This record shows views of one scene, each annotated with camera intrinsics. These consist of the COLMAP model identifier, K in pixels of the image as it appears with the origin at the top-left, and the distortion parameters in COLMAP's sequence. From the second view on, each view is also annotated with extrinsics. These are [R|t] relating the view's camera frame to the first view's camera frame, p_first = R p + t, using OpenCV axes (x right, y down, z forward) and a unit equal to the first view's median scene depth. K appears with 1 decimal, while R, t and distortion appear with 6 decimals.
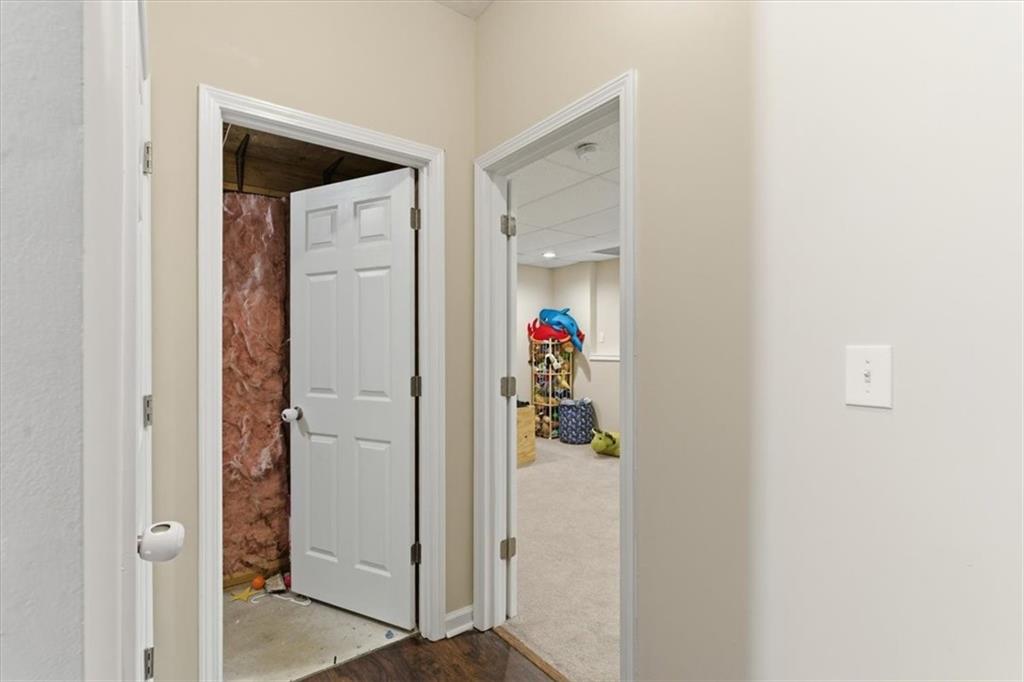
lens RADIAL K [[458.6, 0, 512.2], [0, 458.6, 342.4], [0, 0, 1]] dist [-0.001211, 0.000462]
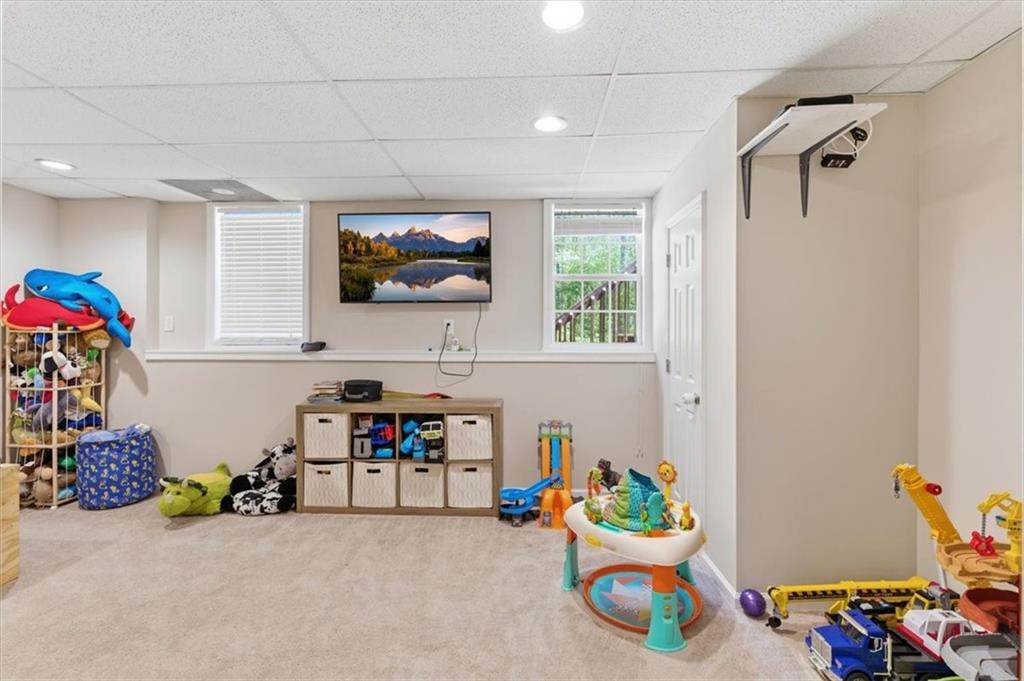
lens RADIAL K [[458.6, 0, 510.5], [0, 458.6, 334.0], [0, 0, 1]] dist [-0.001211, 0.000462]
pose [[0.627577, 0.003002, 0.778548, -0.001087], [-0.007509, 0.999969, 0.002197, -0.001352], [-0.778518, -0.007225, 0.627581, 0.236268]]
